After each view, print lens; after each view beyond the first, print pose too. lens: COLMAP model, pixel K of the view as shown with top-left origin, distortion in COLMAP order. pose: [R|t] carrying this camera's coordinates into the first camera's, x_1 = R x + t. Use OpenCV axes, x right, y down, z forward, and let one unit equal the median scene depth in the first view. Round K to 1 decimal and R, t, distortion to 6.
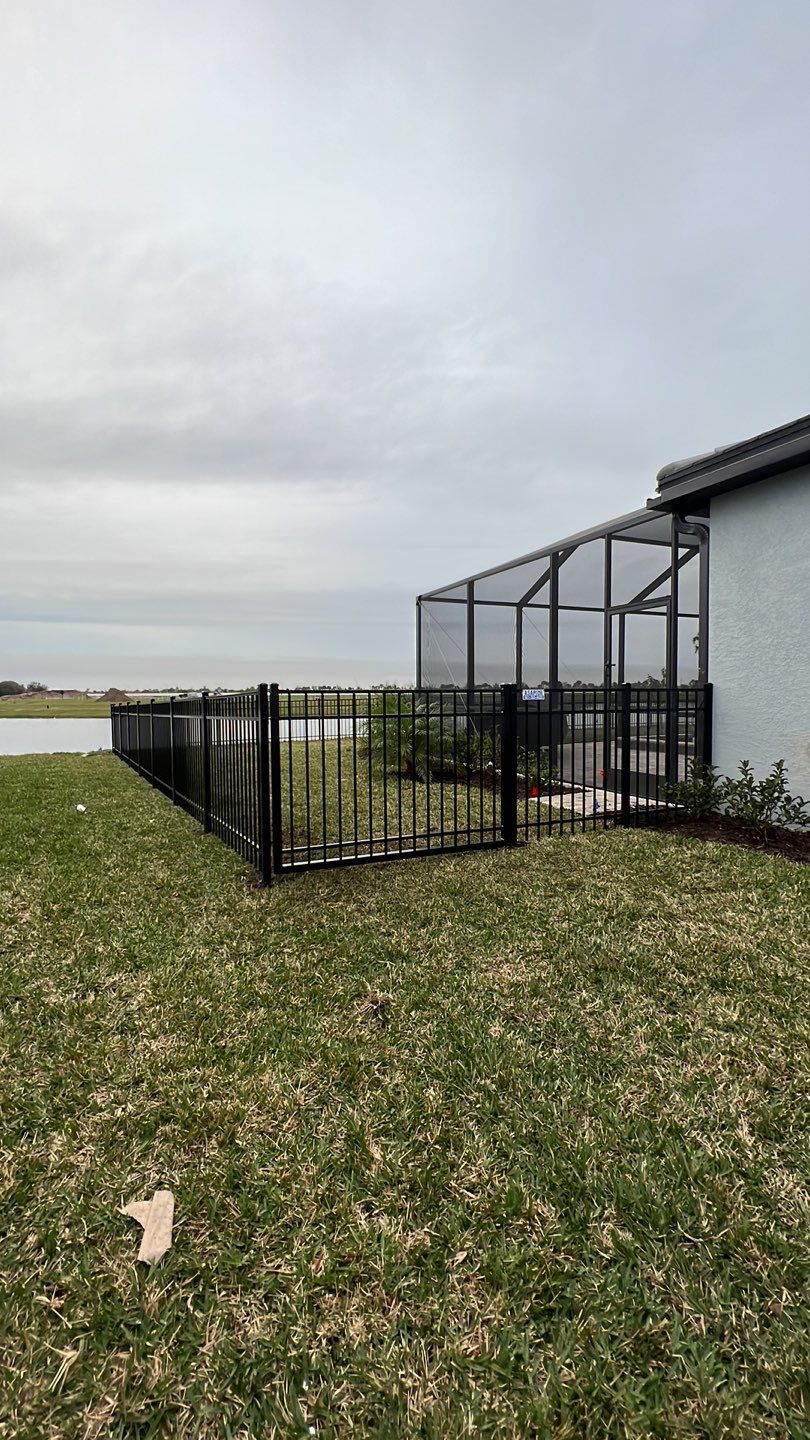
lens RADIAL K [[578.2, 0, 398.2], [0, 578.2, 724.6], [0, 0, 1]] dist [-0.005326, 0.000014]
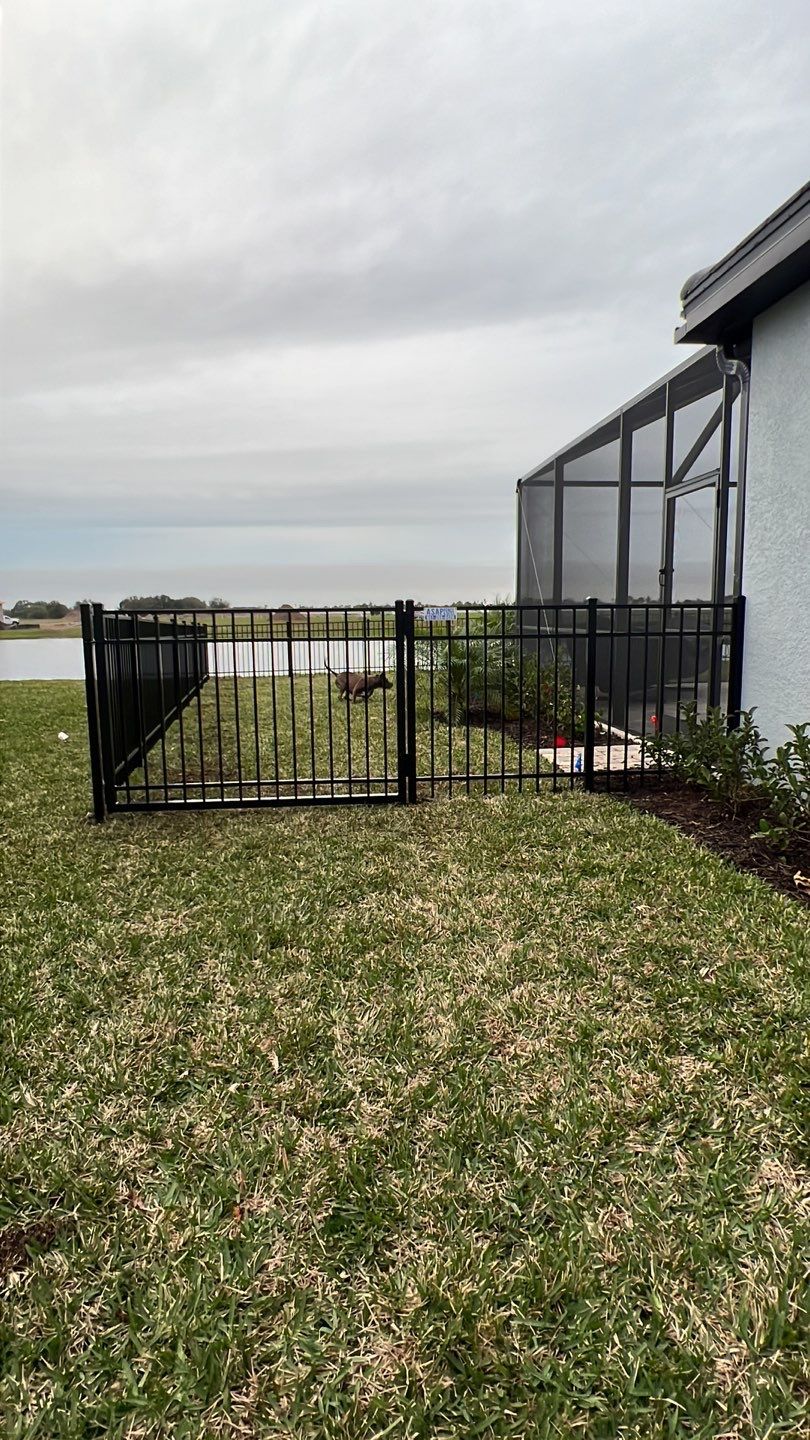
lens RADIAL K [[753.0, 0, 410.7], [0, 753.0, 716.9], [0, 0, 1]] dist [0.001398, 0.000757]
pose [[0.956190, 0.036869, -0.290417, 0.196905], [-0.011633, 0.996039, 0.088148, -0.001249], [0.292517, -0.080908, 0.952831, 0.003844]]
